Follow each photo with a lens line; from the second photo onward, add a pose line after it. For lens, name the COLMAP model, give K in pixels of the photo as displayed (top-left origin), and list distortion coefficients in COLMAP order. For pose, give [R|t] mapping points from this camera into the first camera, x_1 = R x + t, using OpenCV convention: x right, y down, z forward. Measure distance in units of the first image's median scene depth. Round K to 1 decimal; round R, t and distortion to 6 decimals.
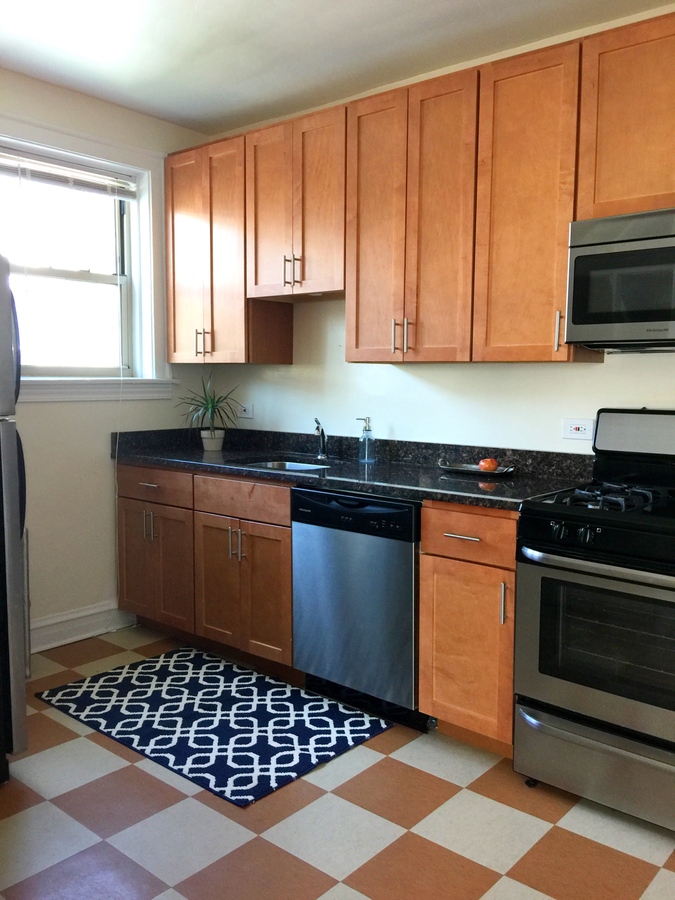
lens RADIAL K [[772.5, 0, 337.5], [0, 772.5, 450.0], [0, 0, 1]] dist [0.087989, -0.133066]
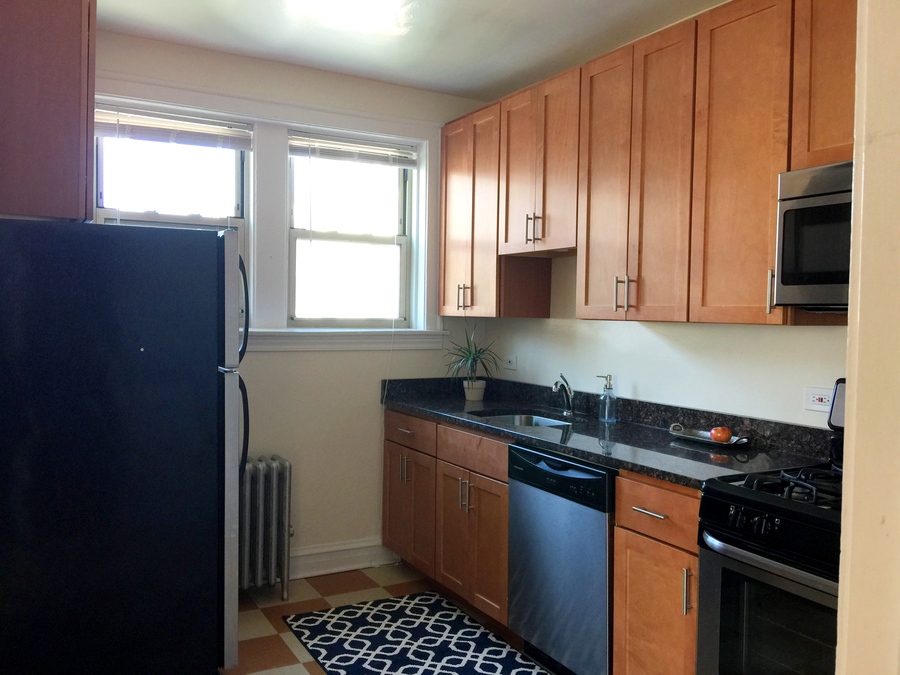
lens RADIAL K [[772.5, 0, 450.0], [0, 772.5, 337.5], [0, 0, 1]] dist [0.087989, -0.133066]
pose [[0.936636, 0.019189, -0.349778, 0.206543], [-0.042814, 0.997284, -0.059937, -0.024122], [0.347677, 0.071115, 0.934913, 0.024034]]
